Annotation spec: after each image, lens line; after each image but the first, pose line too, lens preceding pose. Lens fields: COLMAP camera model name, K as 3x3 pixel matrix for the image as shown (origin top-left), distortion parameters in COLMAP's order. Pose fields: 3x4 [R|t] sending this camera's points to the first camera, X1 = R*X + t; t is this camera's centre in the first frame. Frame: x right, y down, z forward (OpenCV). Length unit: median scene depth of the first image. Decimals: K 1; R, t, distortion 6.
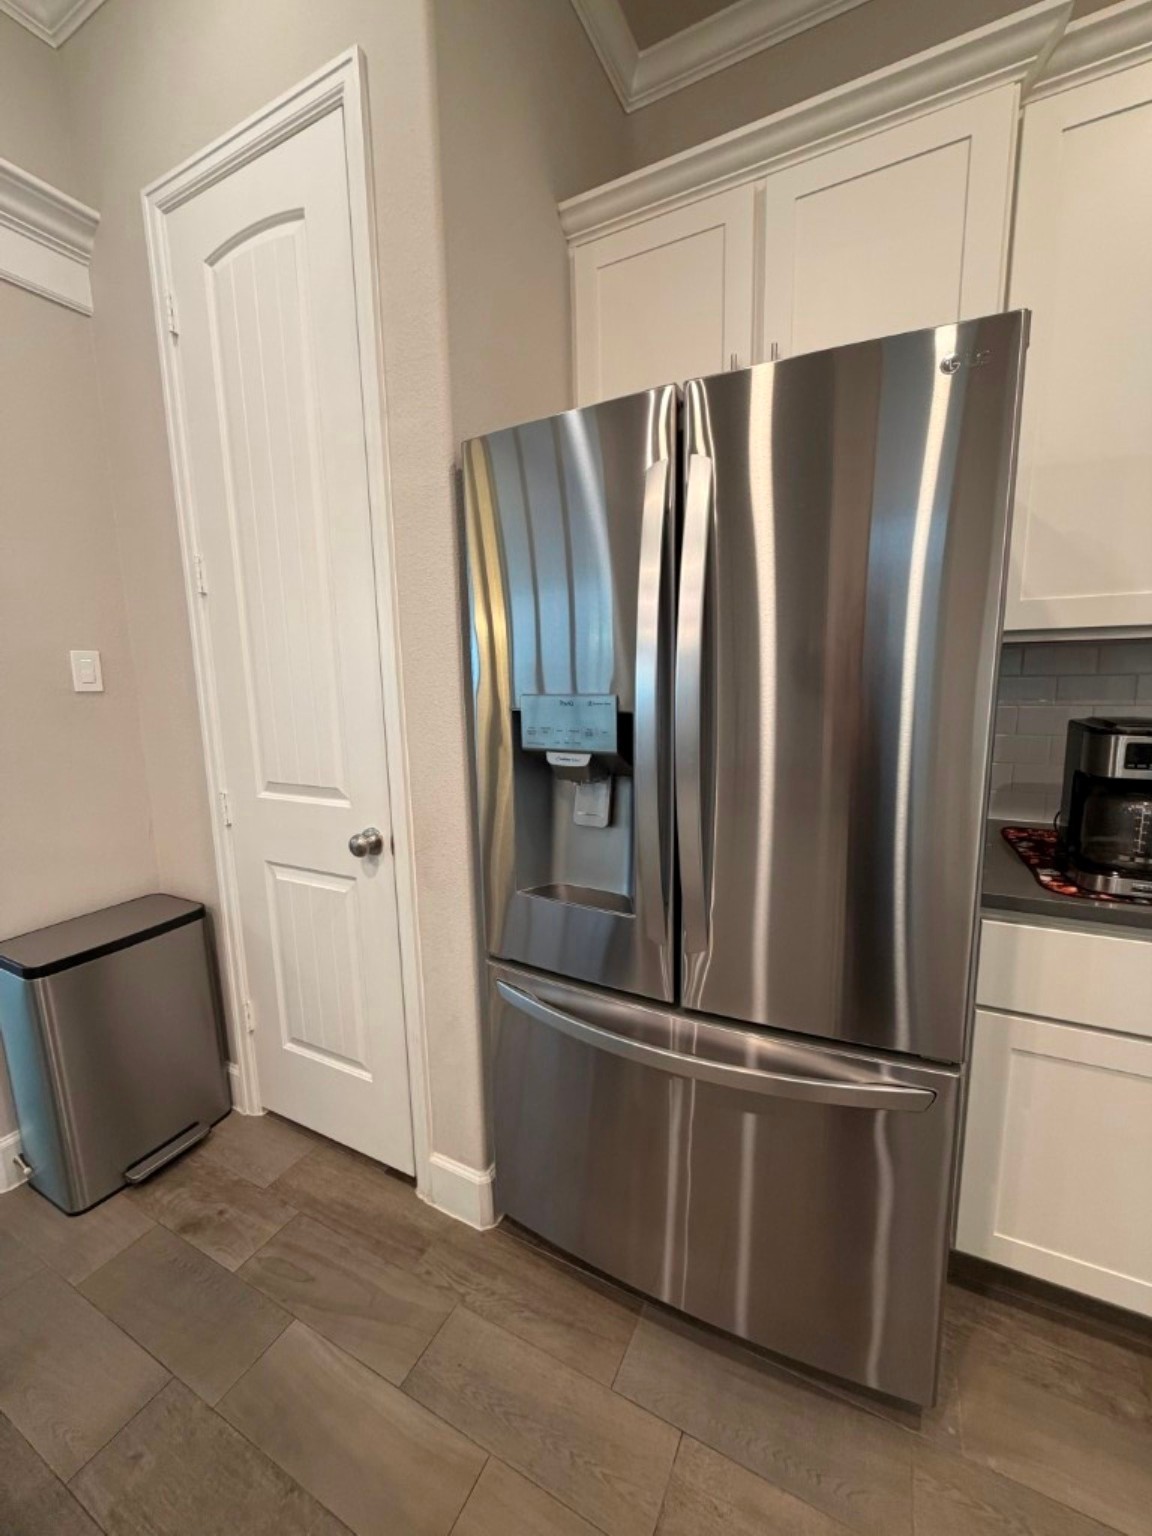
lens RADIAL K [[614.8, 0, 576.9], [0, 614.8, 768.0], [0, 0, 1]] dist [0.000934, 0.000236]
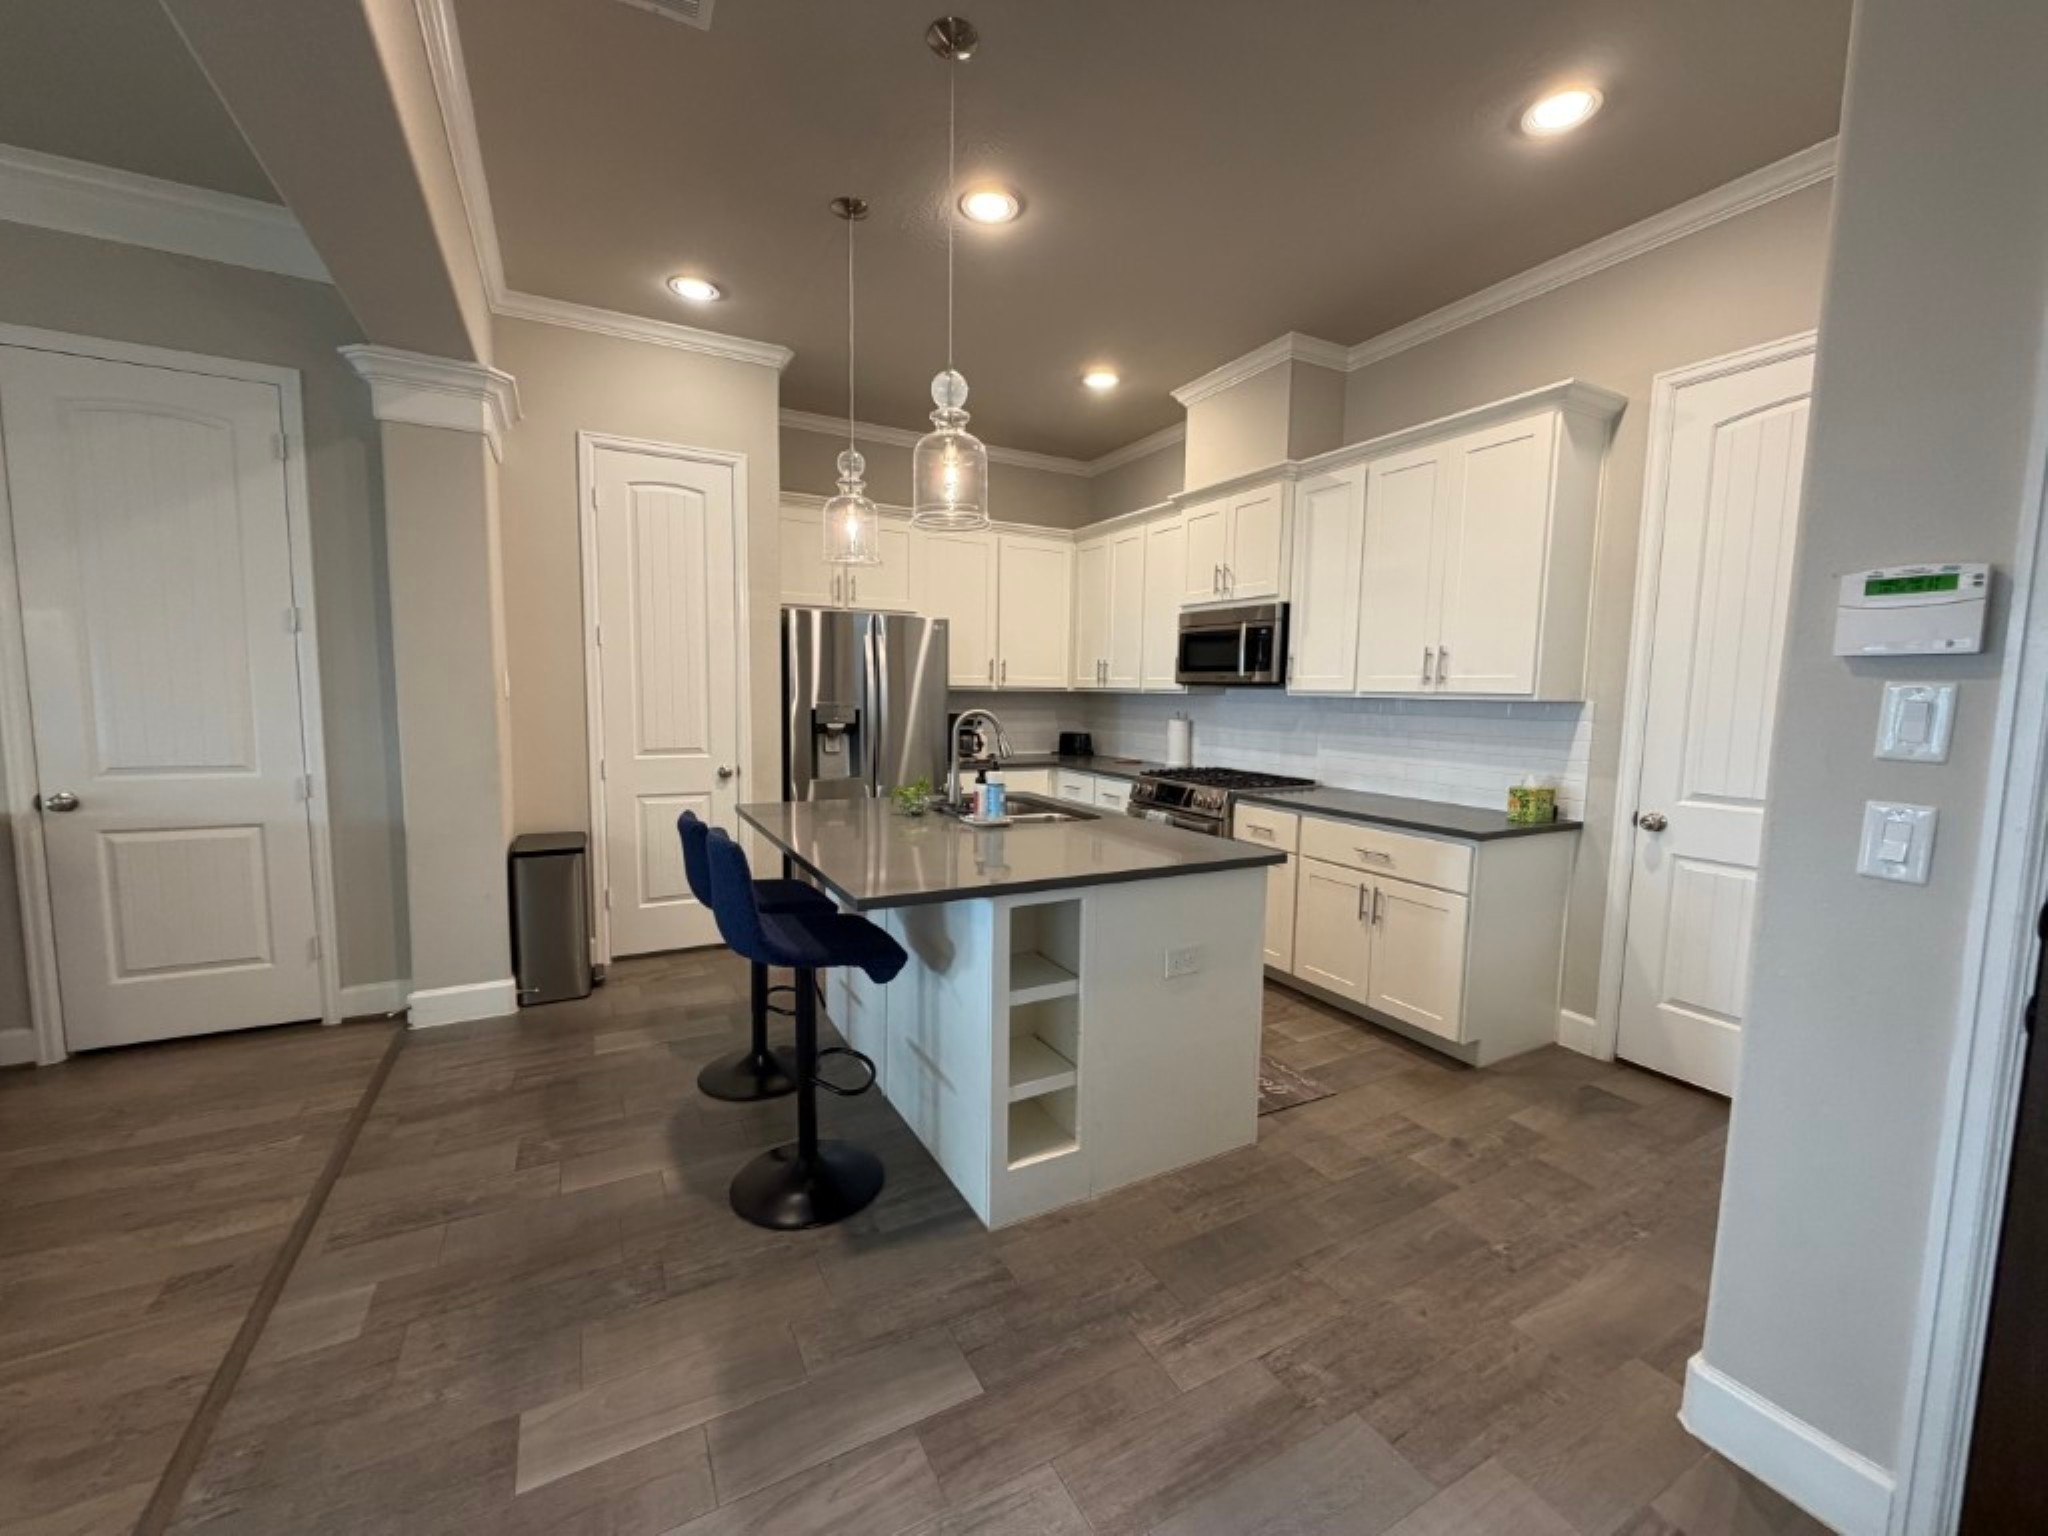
lens RADIAL K [[819.8, 0, 1020.3], [0, 819.8, 767.2], [0, 0, 1]] dist [0.000934, 0.000236]
pose [[0.567928, -0.050905, 0.821502, -2.329186], [0.101414, 0.994808, -0.008467, 0.259698], [-0.816806, 0.088121, 0.570142, -1.614510]]
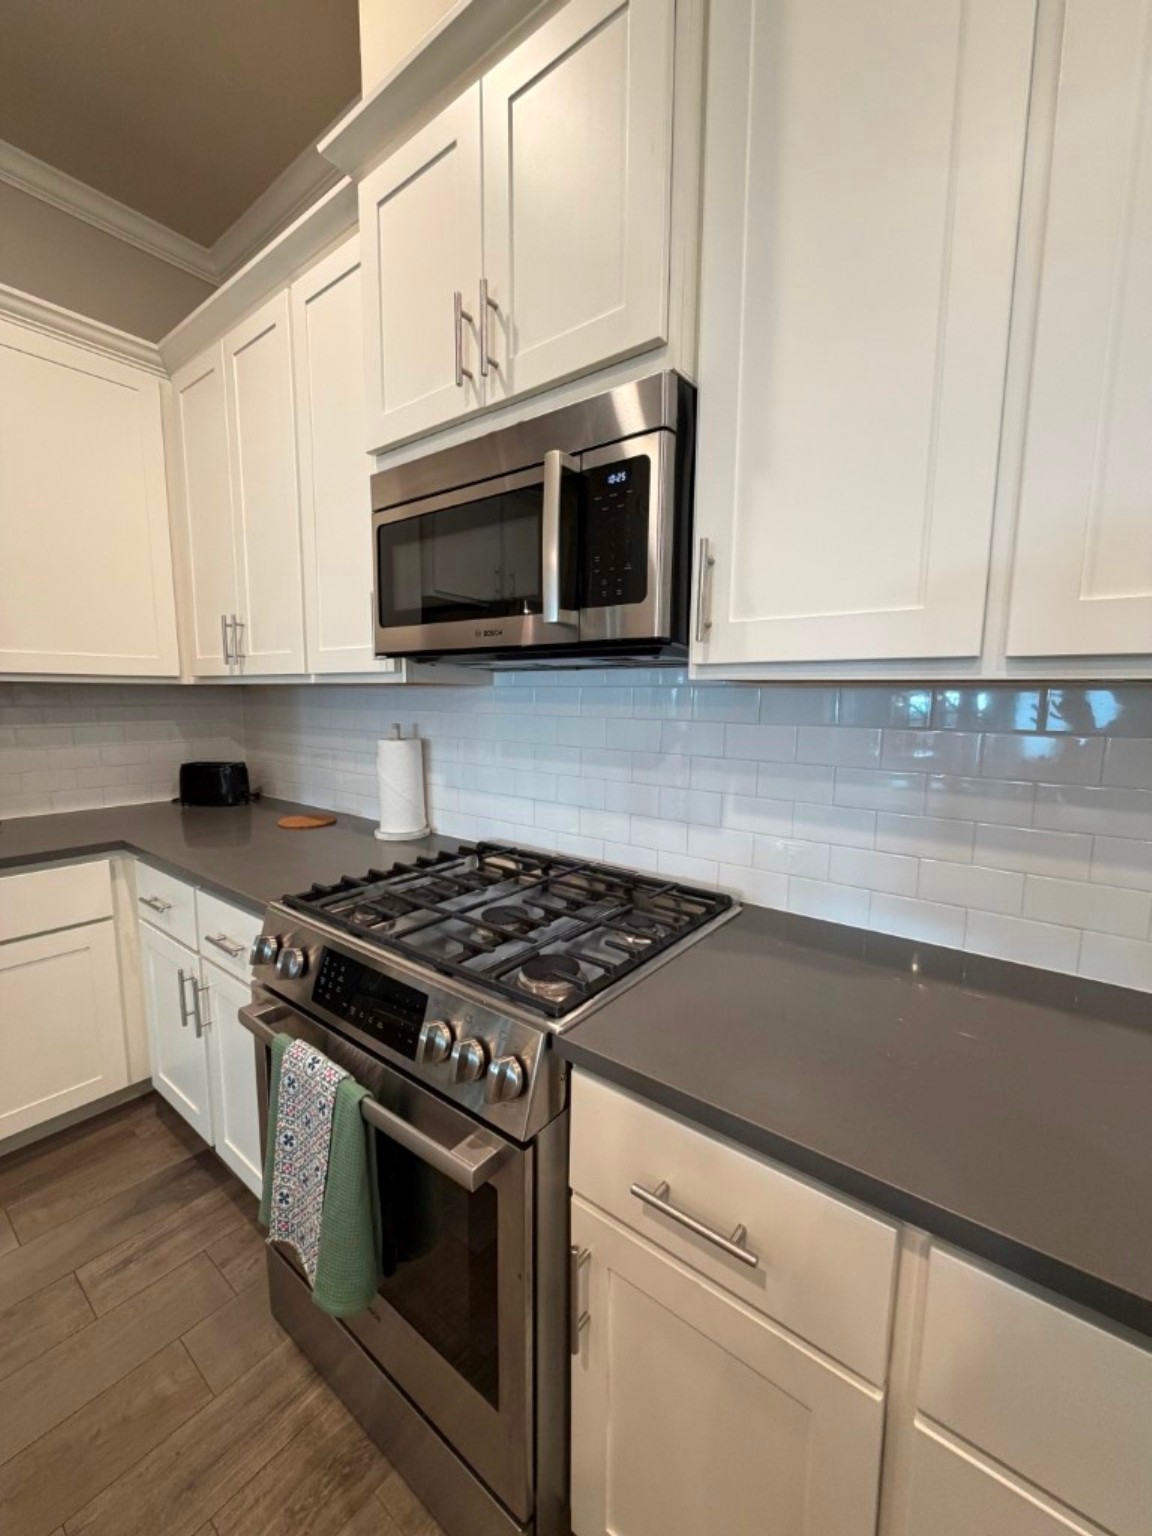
lens RADIAL K [[614.8, 0, 581.2], [0, 614.8, 768.4], [0, 0, 1]] dist [0.000934, 0.000236]
pose [[0.181454, -0.100769, 0.978223, 0.001894], [0.142145, 0.986977, 0.075304, 0.098387], [-0.973072, 0.125386, 0.193415, -0.699295]]
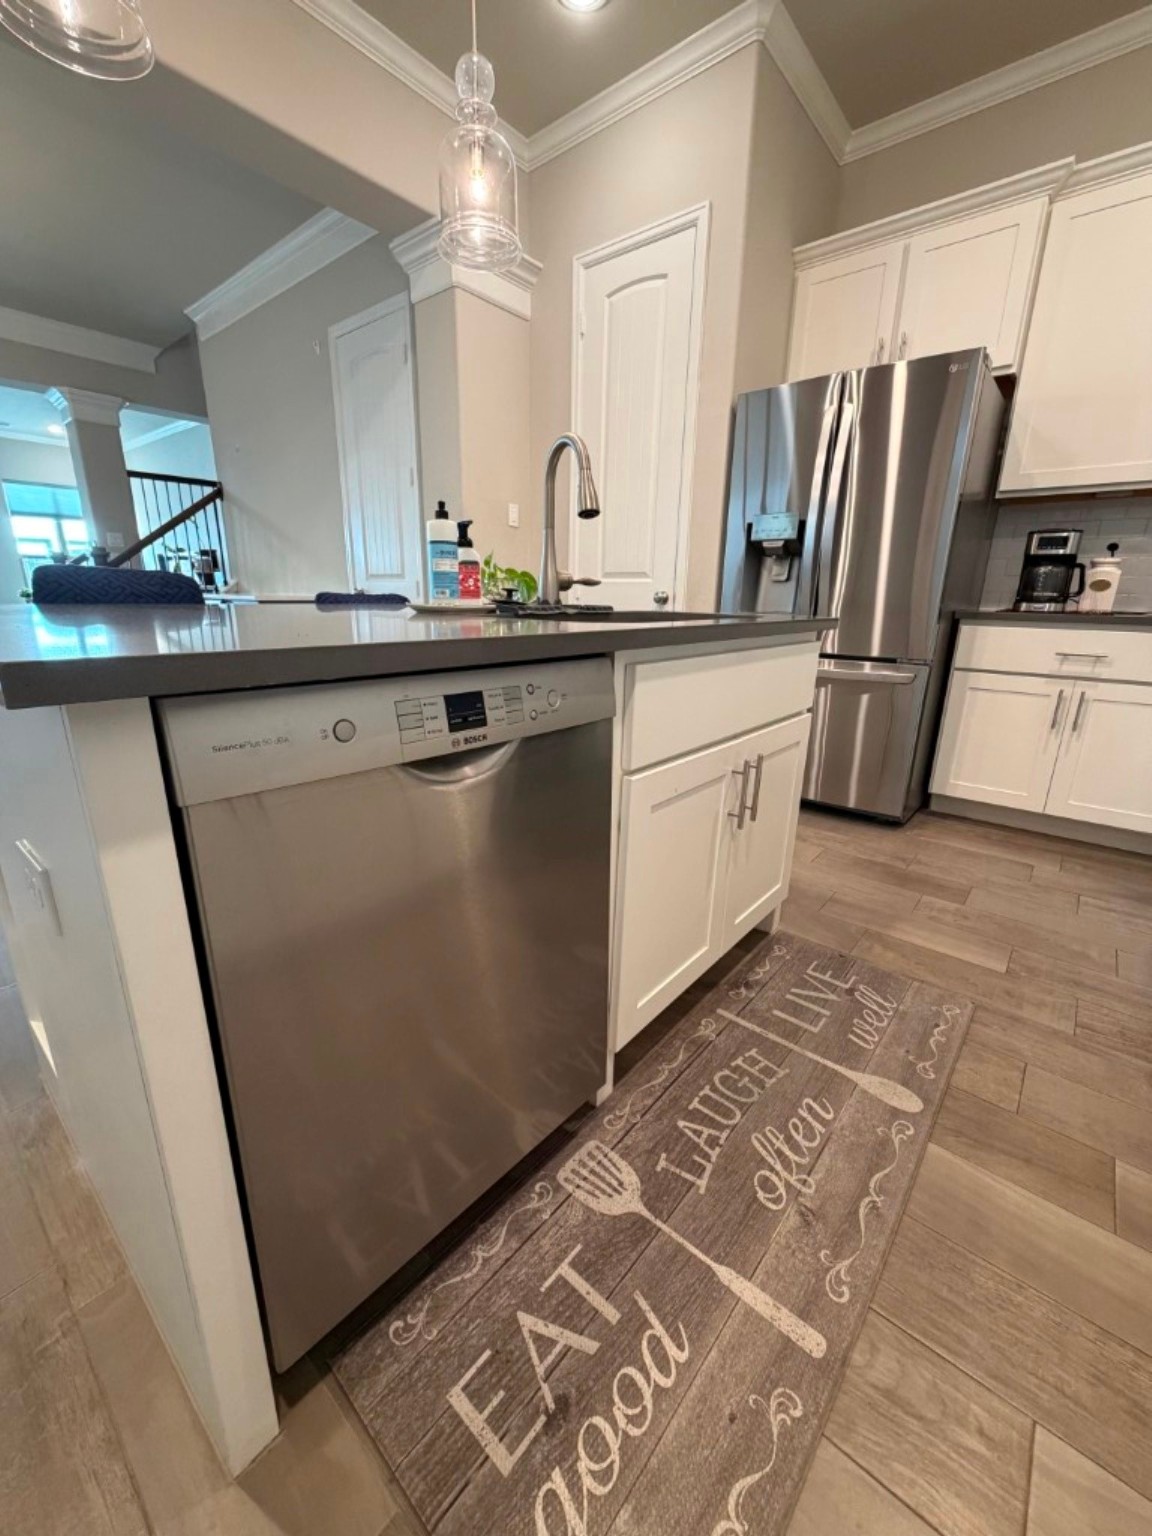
lens RADIAL K [[614.8, 0, 583.6], [0, 614.8, 772.5], [0, 0, 1]] dist [0.000934, 0.000236]
pose [[0.976647, 0.097965, -0.191214, -0.158197], [-0.073742, 0.988776, 0.129937, 0.506828], [0.201797, -0.112802, 0.972910, -1.265866]]
